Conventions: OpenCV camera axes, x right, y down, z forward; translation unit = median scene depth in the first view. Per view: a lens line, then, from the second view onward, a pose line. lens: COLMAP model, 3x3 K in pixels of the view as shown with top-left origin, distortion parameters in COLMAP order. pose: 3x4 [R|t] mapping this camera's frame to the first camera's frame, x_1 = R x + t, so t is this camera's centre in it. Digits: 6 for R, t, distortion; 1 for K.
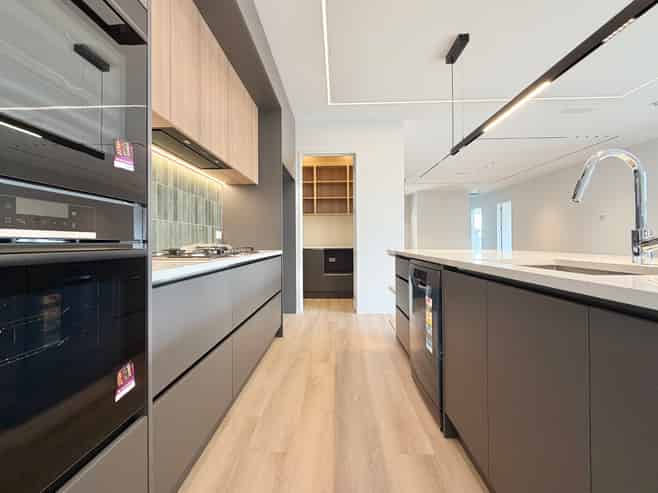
lens RADIAL K [[280.1, 0, 330.6], [0, 280.1, 243.2], [0, 0, 1]] dist [0.003297, 0.000065]
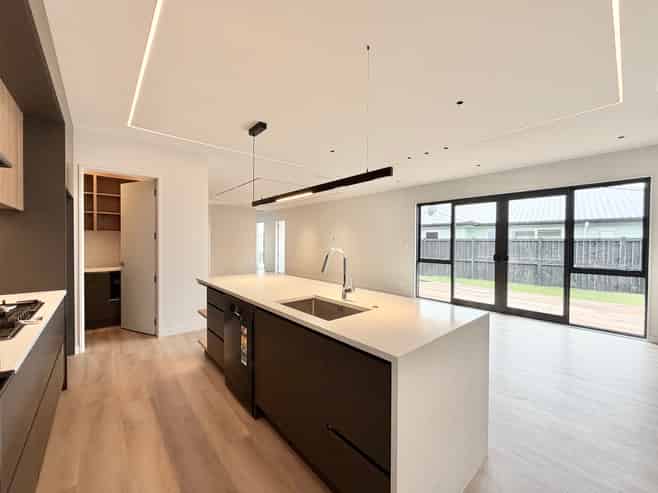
lens RADIAL K [[263.9, 0, 328.8], [0, 263.9, 245.6], [0, 0, 1]] dist [0.000460, 0.000876]
pose [[0.731058, -0.000384, 0.682315, -0.162552], [-0.016686, 0.999691, 0.018441, -0.165146], [-0.682111, -0.024866, 0.730826, -0.168340]]
